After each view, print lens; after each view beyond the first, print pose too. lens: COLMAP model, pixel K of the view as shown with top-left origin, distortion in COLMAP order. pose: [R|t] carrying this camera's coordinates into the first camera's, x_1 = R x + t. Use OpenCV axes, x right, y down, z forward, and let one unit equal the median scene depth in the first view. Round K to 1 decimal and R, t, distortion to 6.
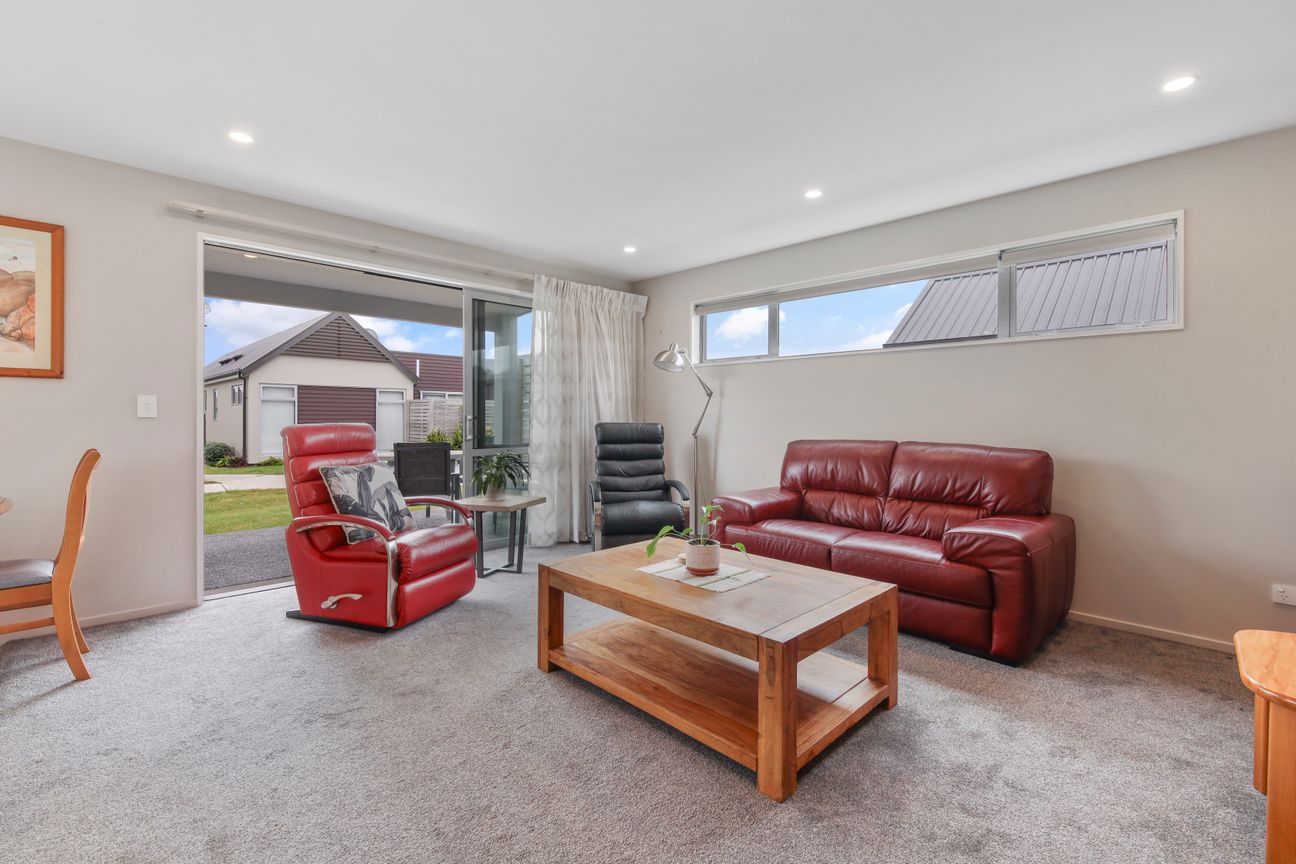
lens RADIAL K [[564.7, 0, 644.6], [0, 564.7, 415.5], [0, 0, 1]] dist [-0.000662, -0.000788]
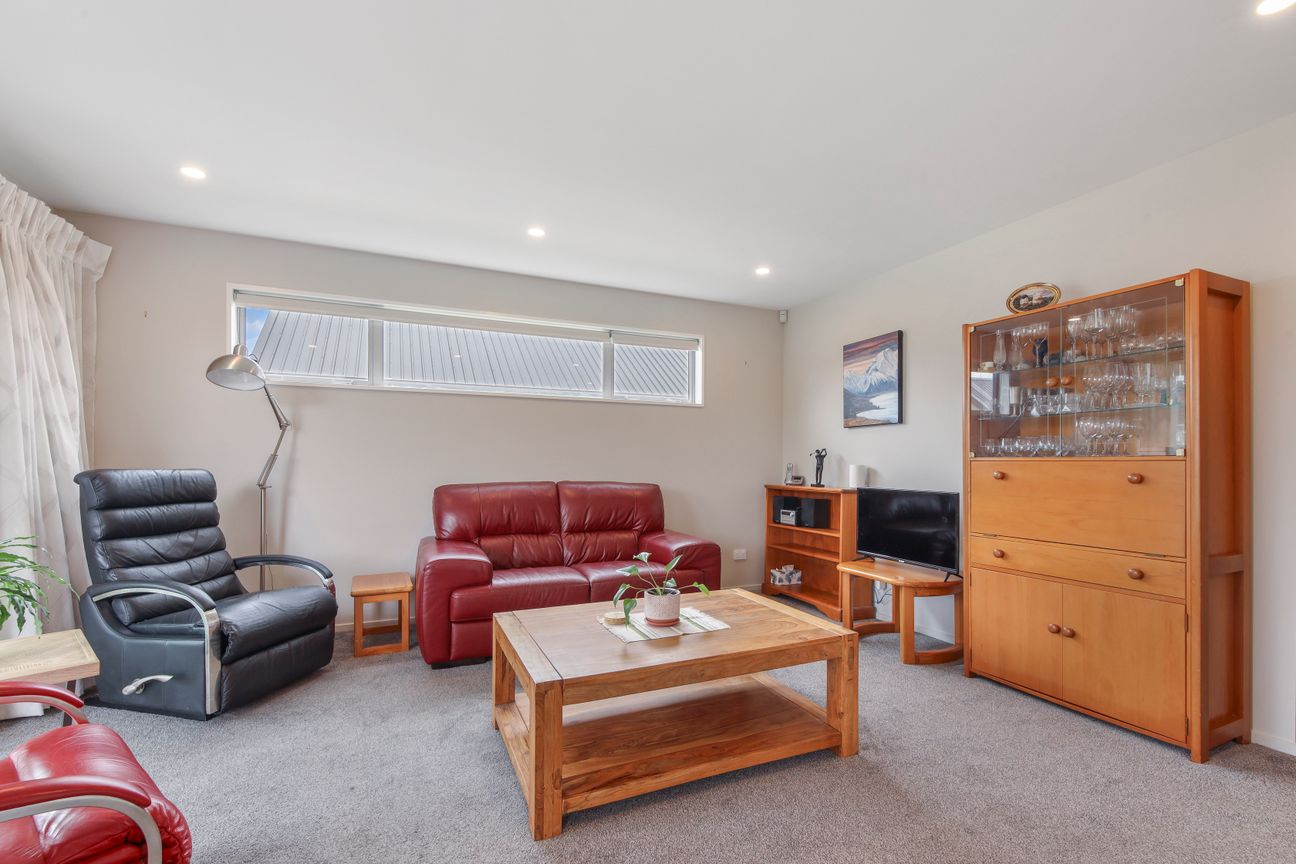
lens RADIAL K [[567.3, 0, 648.2], [0, 567.3, 459.0], [0, 0, 1]] dist [-0.001235, -0.000346]
pose [[0.348854, -0.001403, 0.937176, -0.544676], [-0.005710, 0.999977, 0.003622, -0.003480], [-0.937160, -0.006615, 0.348838, 0.461129]]
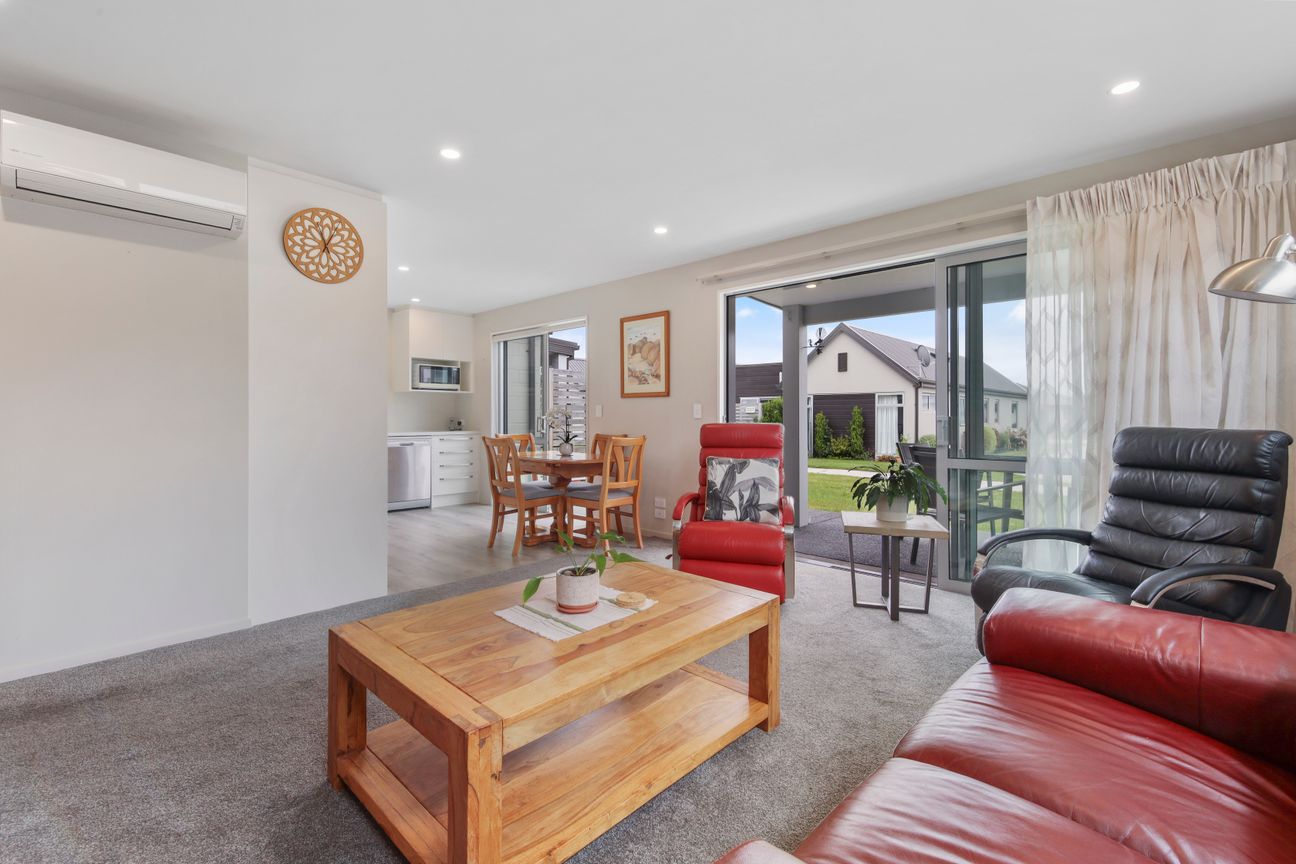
lens RADIAL K [[564.7, 0, 644.6], [0, 564.7, 415.5], [0, 0, 1]] dist [-0.000662, -0.000788]
pose [[0.030915, -0.008429, -0.999486, 0.613929], [0.002326, 0.999962, -0.008361, 0.007464], [0.999519, -0.002066, 0.030933, 0.723501]]
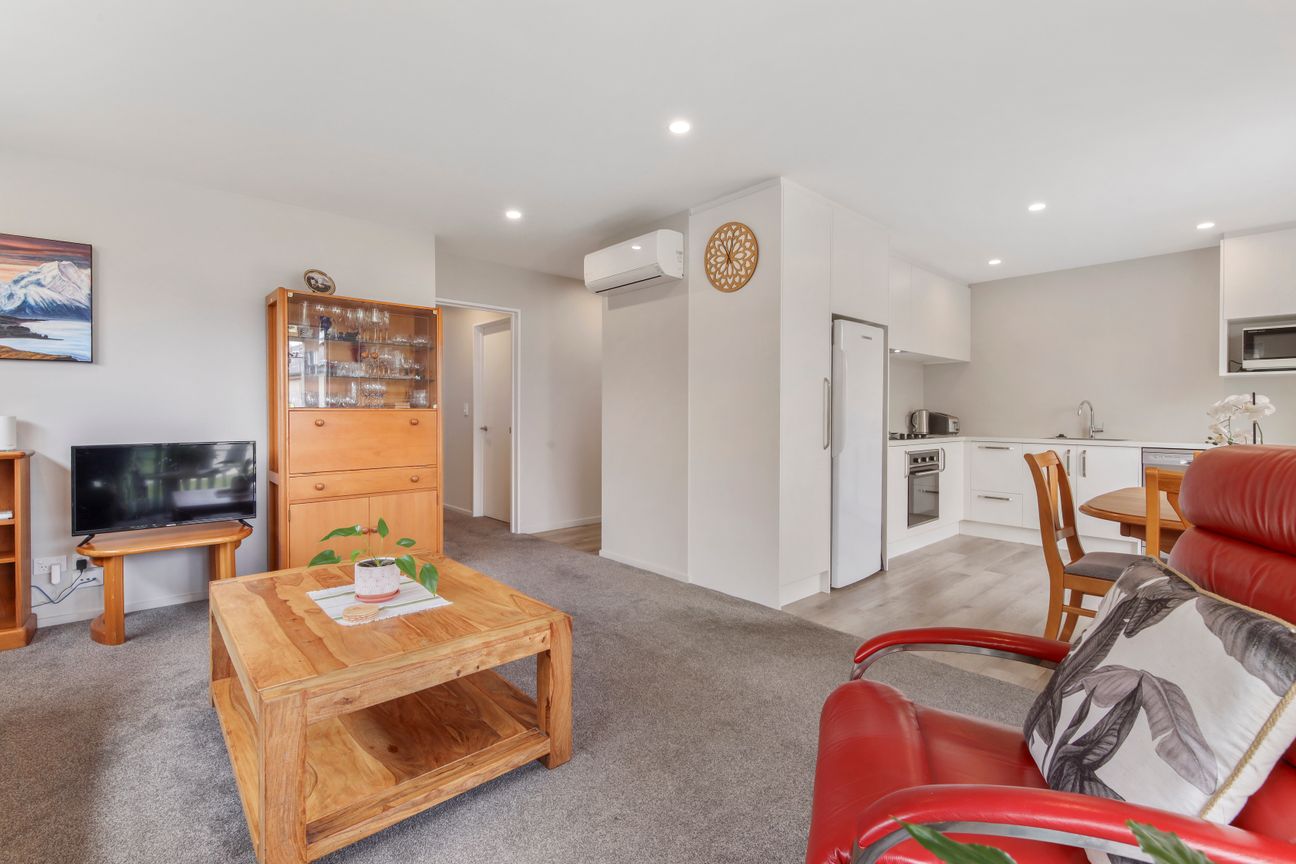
lens RADIAL K [[564.7, 0, 644.6], [0, 564.7, 415.5], [0, 0, 1]] dist [-0.000662, -0.000788]
pose [[-0.998983, -0.010147, 0.043922, -0.223250], [-0.010143, 0.999949, 0.000323, 0.000595], [-0.043923, -0.000123, -0.999035, 1.231694]]
